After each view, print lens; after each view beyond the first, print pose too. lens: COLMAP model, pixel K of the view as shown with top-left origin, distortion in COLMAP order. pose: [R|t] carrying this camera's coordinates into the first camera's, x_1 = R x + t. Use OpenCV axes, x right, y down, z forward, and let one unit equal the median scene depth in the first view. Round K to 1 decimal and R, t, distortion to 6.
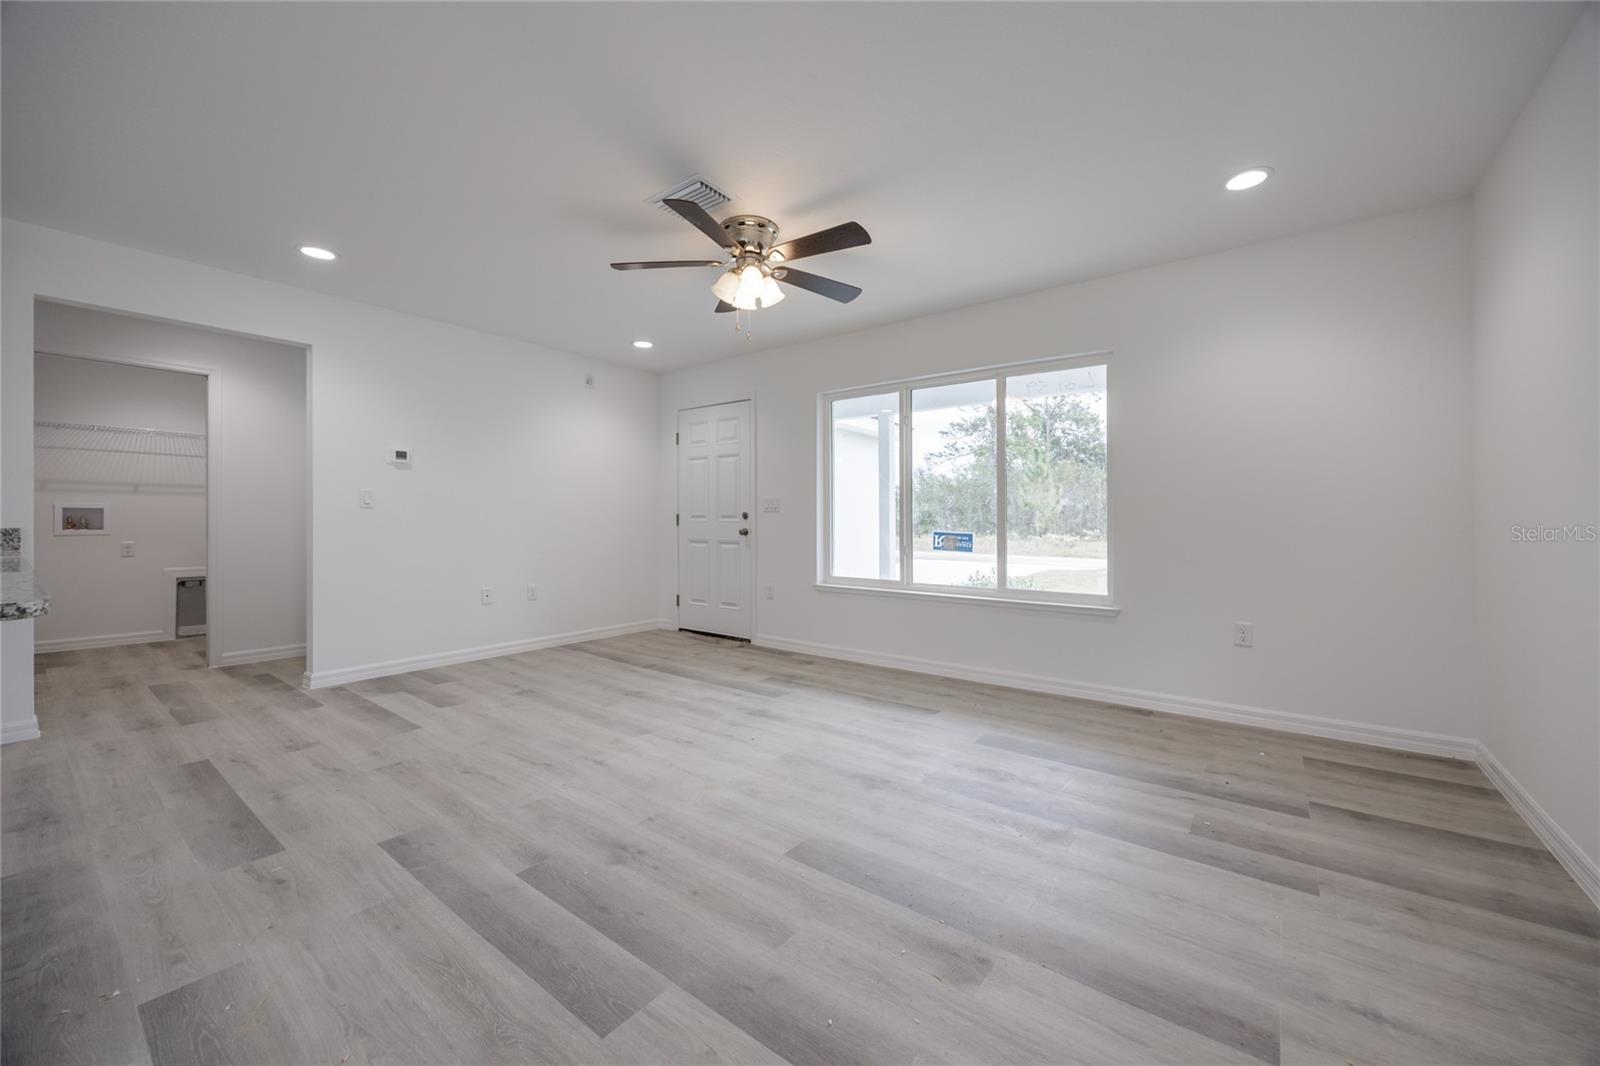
lens RADIAL K [[612.5, 0, 807.7], [0, 612.5, 530.0], [0, 0, 1]] dist [-0.001360, -0.000300]
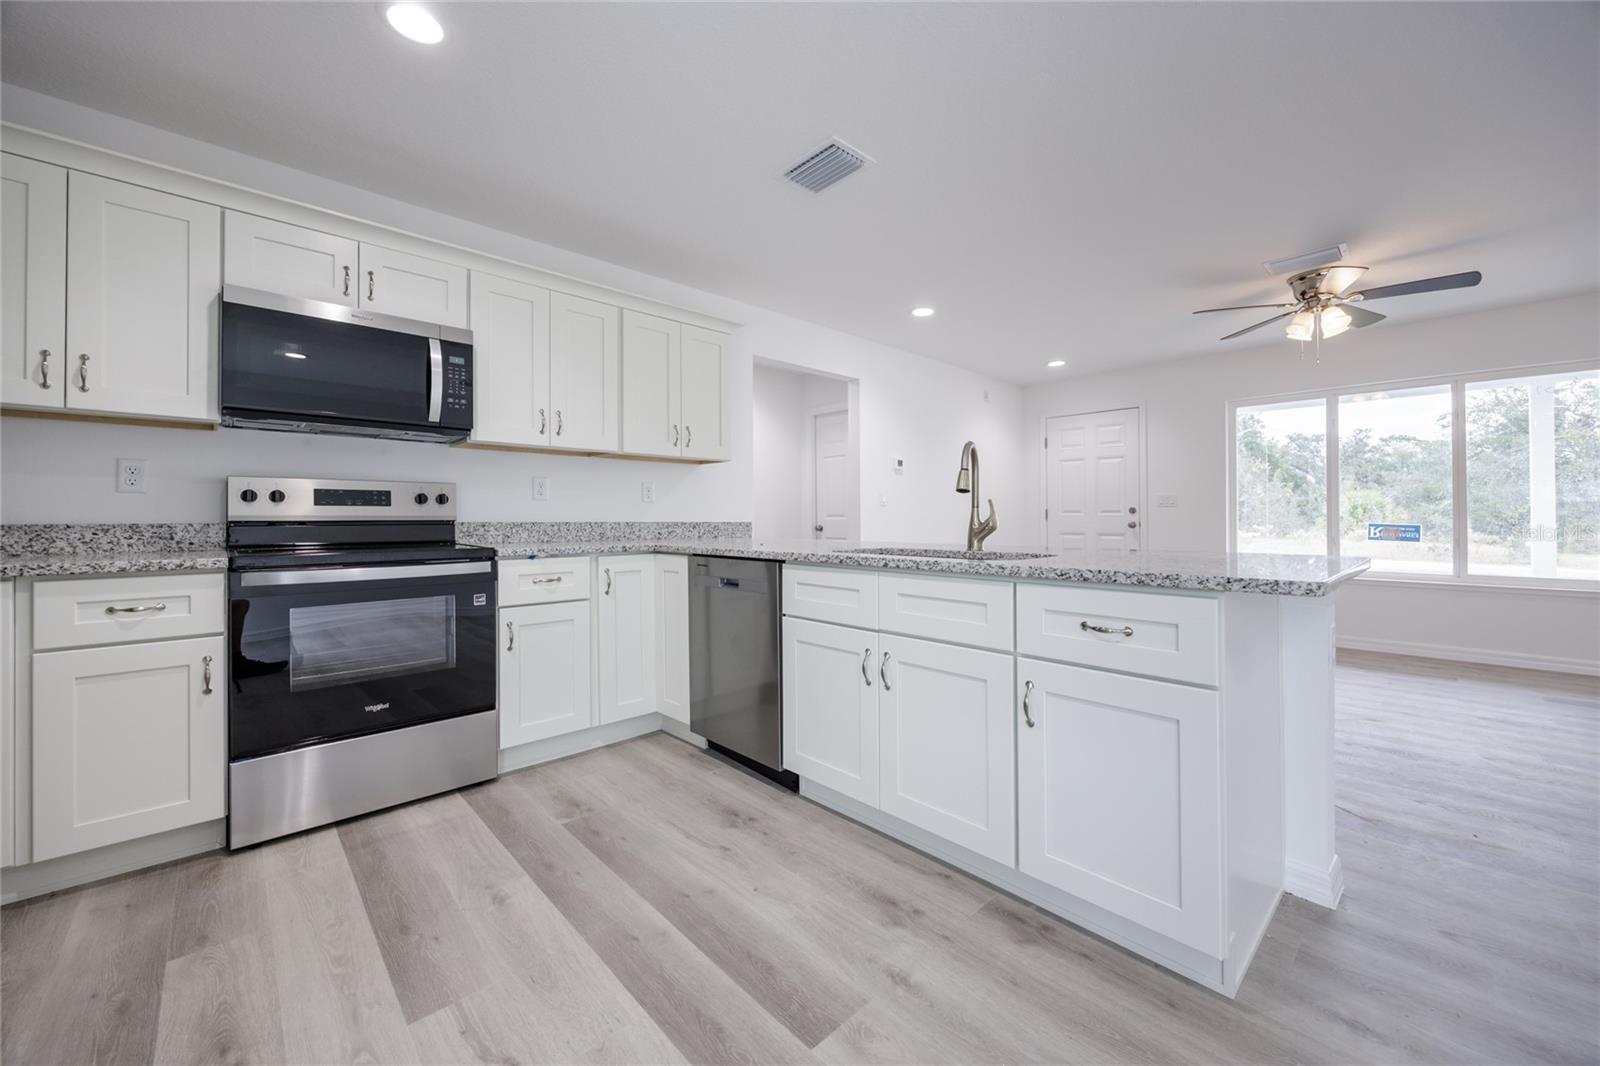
lens RADIAL K [[617.0, 0, 804.8], [0, 617.0, 517.4], [0, 0, 1]] dist [-0.001691, -0.000238]
pose [[0.986271, -0.005587, -0.165039, -0.925539], [0.003008, 0.999870, -0.015870, 0.010104], [0.165106, 0.015156, 0.986159, -0.386714]]
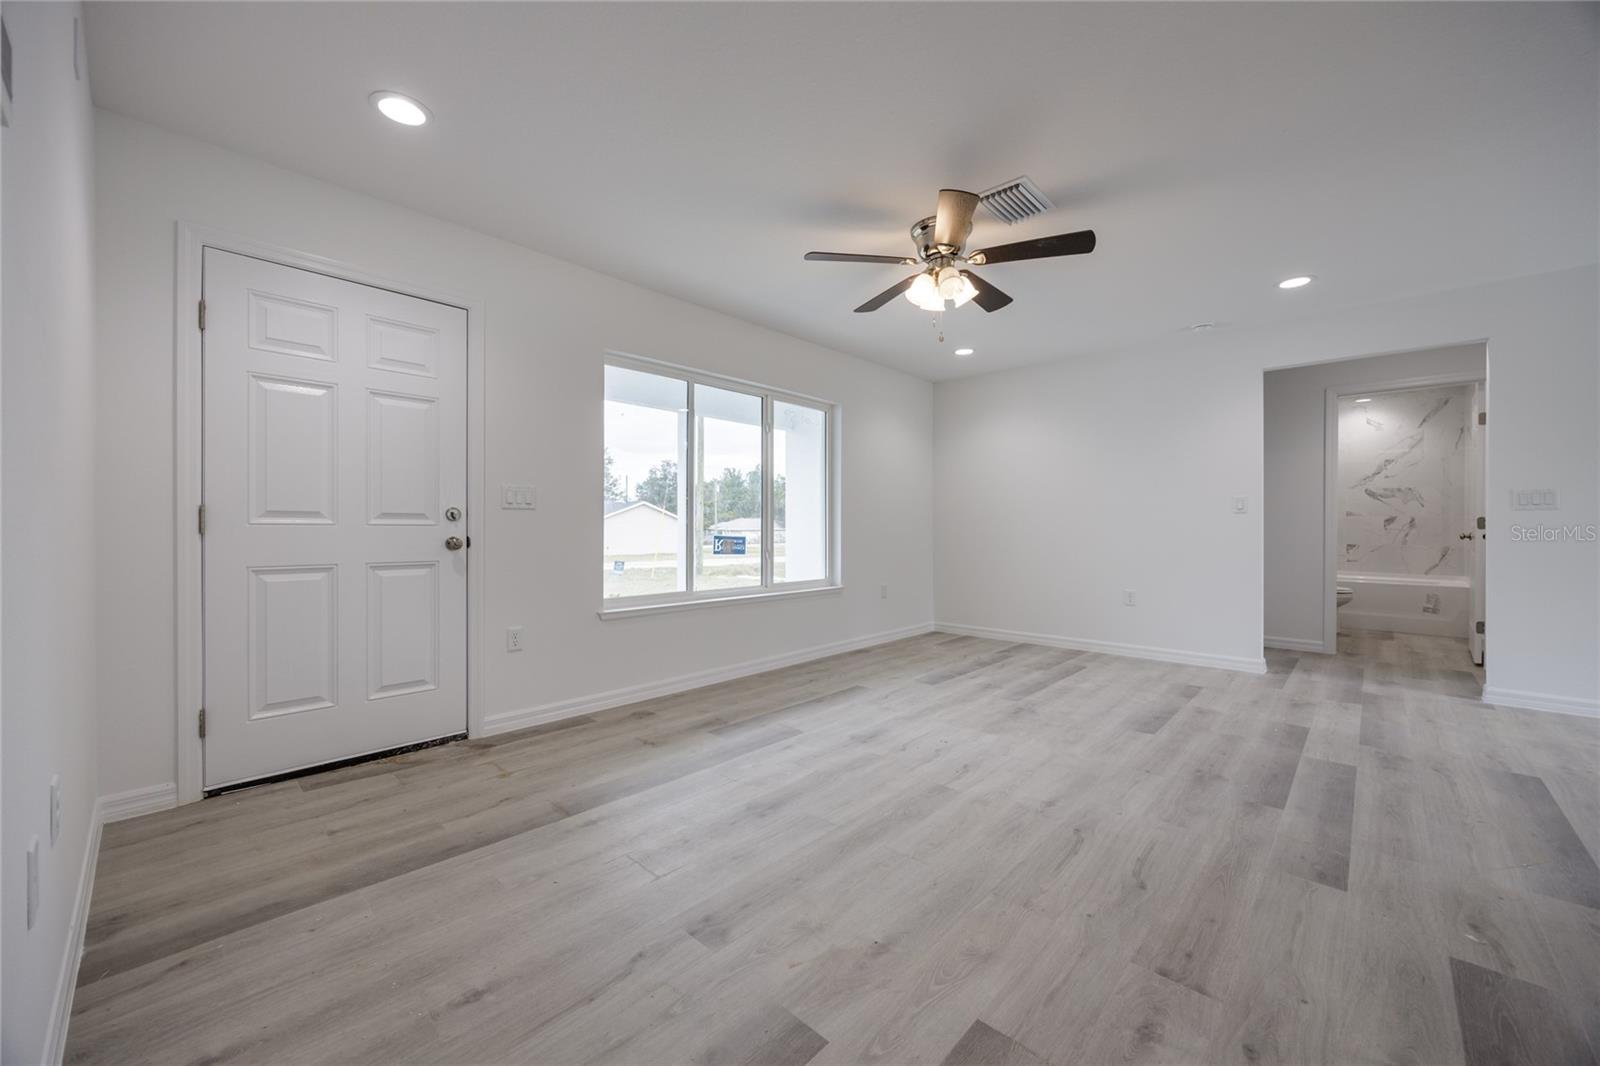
lens RADIAL K [[607.4, 0, 803.8], [0, 607.4, 527.0], [0, 0, 1]] dist [-0.001540, -0.000483]
pose [[0.104433, -0.002016, 0.994530, -1.125093], [0.012521, 0.999921, 0.000712, -0.015185], [-0.994453, 0.012378, 0.104450, 1.144077]]
